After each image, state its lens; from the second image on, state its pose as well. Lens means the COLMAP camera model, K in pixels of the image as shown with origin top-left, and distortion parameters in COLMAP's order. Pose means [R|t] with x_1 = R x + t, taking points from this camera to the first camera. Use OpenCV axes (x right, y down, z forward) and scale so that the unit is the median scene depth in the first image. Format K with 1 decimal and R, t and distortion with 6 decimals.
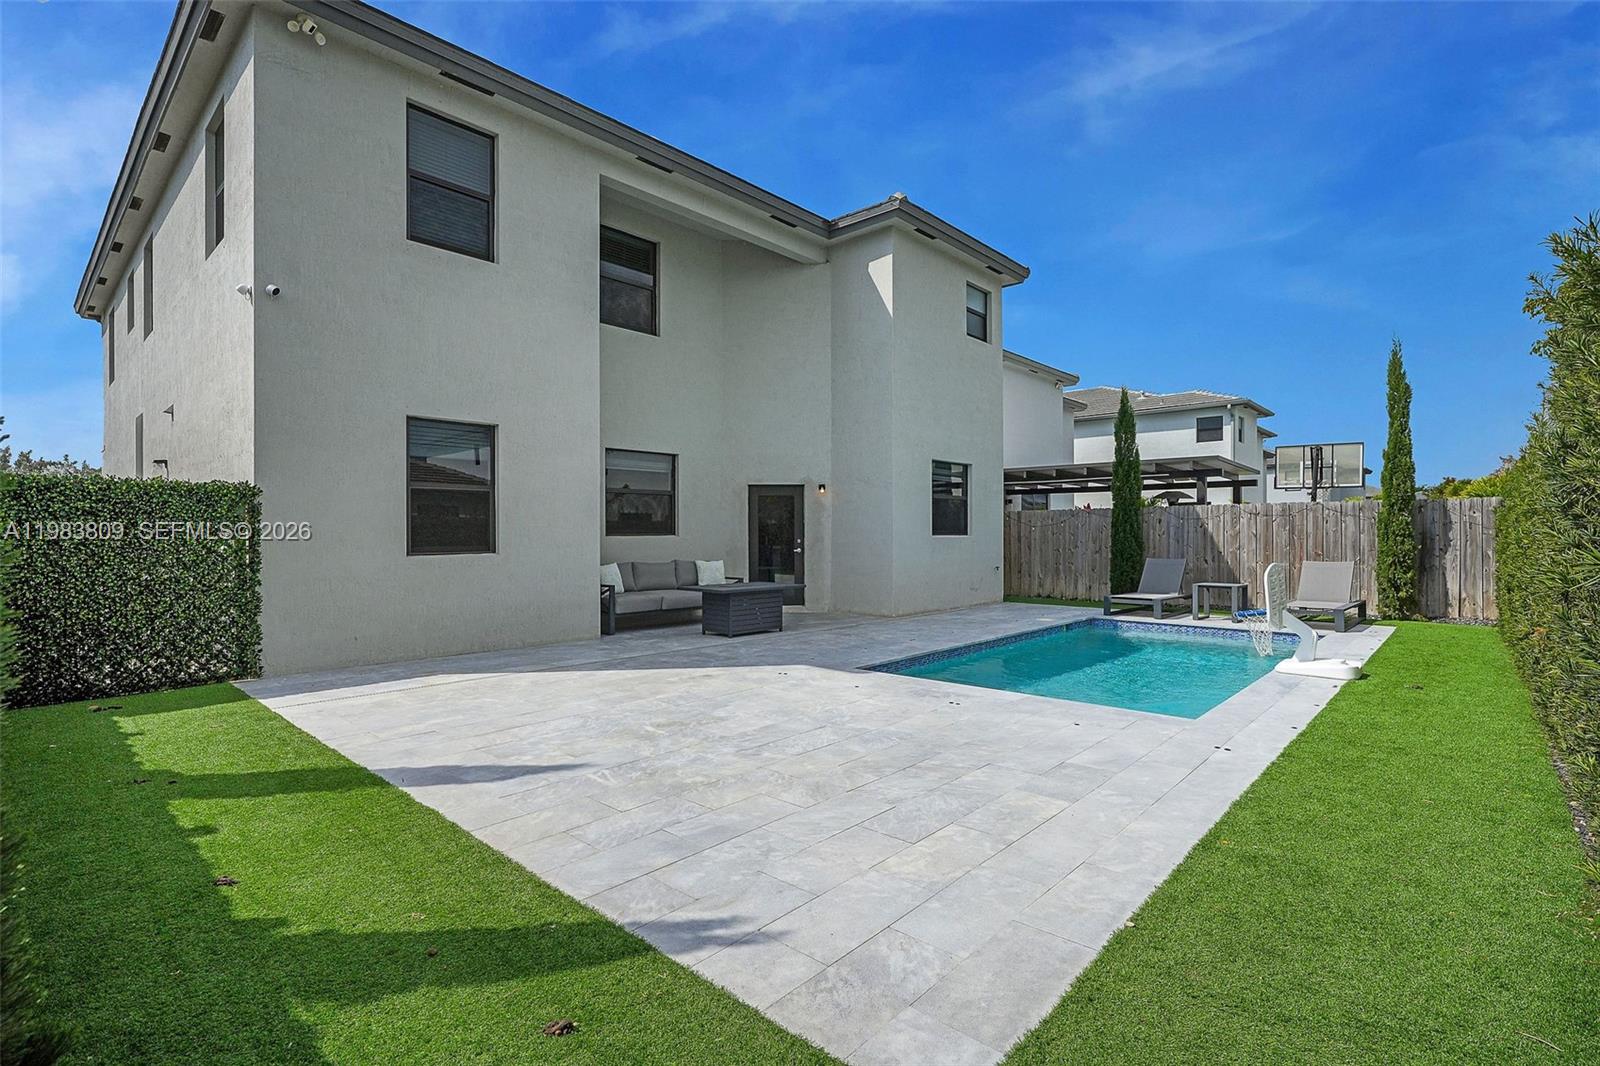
lens RADIAL K [[754.8, 0, 800.0], [0, 754.8, 533.0], [0, 0, 1]] dist [-0.001664, -0.000472]
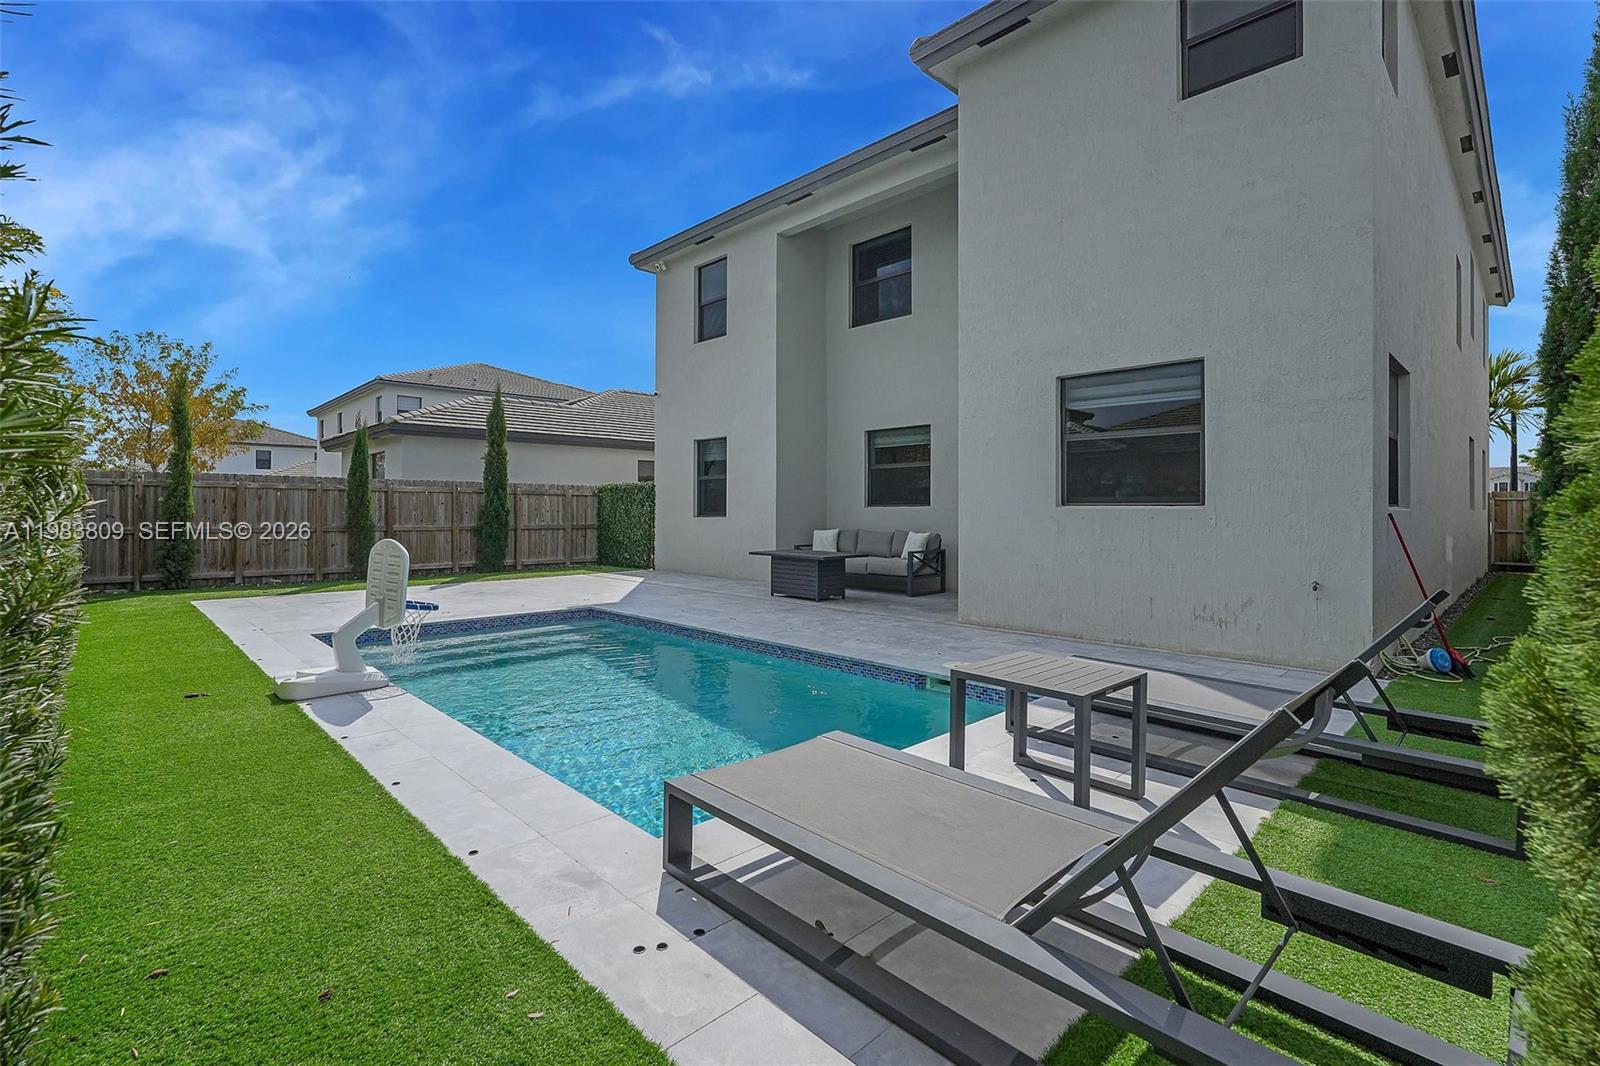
lens RADIAL K [[728.6, 0, 800.0], [0, 728.6, 498.2], [0, 0, 1]] dist [-0.001003, 0.000033]
pose [[-0.049862, -0.012192, -0.998682, 0.760443], [-0.003060, 0.999923, -0.012055, 0.005203], [0.998751, 0.002454, -0.049895, 0.833513]]
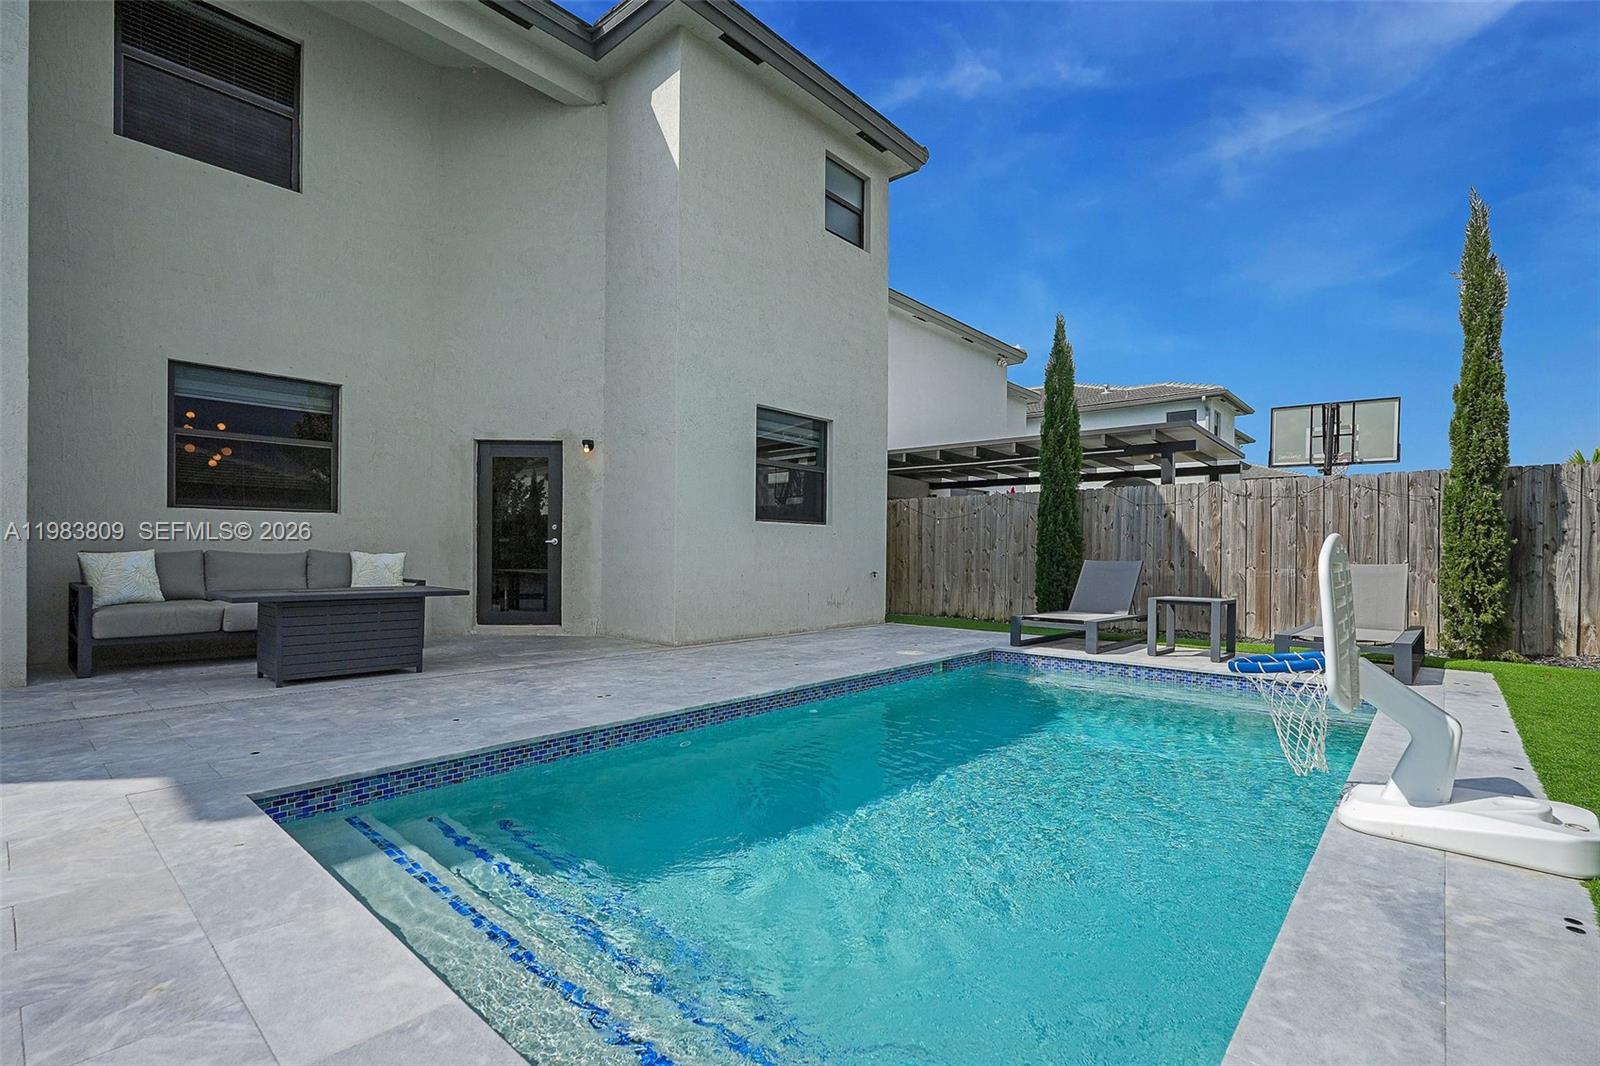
lens RADIAL K [[732.8, 0, 793.1], [0, 732.8, 551.6], [0, 0, 1]] dist [-0.000798, 0.000461]
pose [[0.999895, 0.011024, 0.009410, 0.203304], [-0.011036, 0.999938, 0.001227, 0.029354], [-0.009396, -0.001331, 0.999955, 0.365399]]
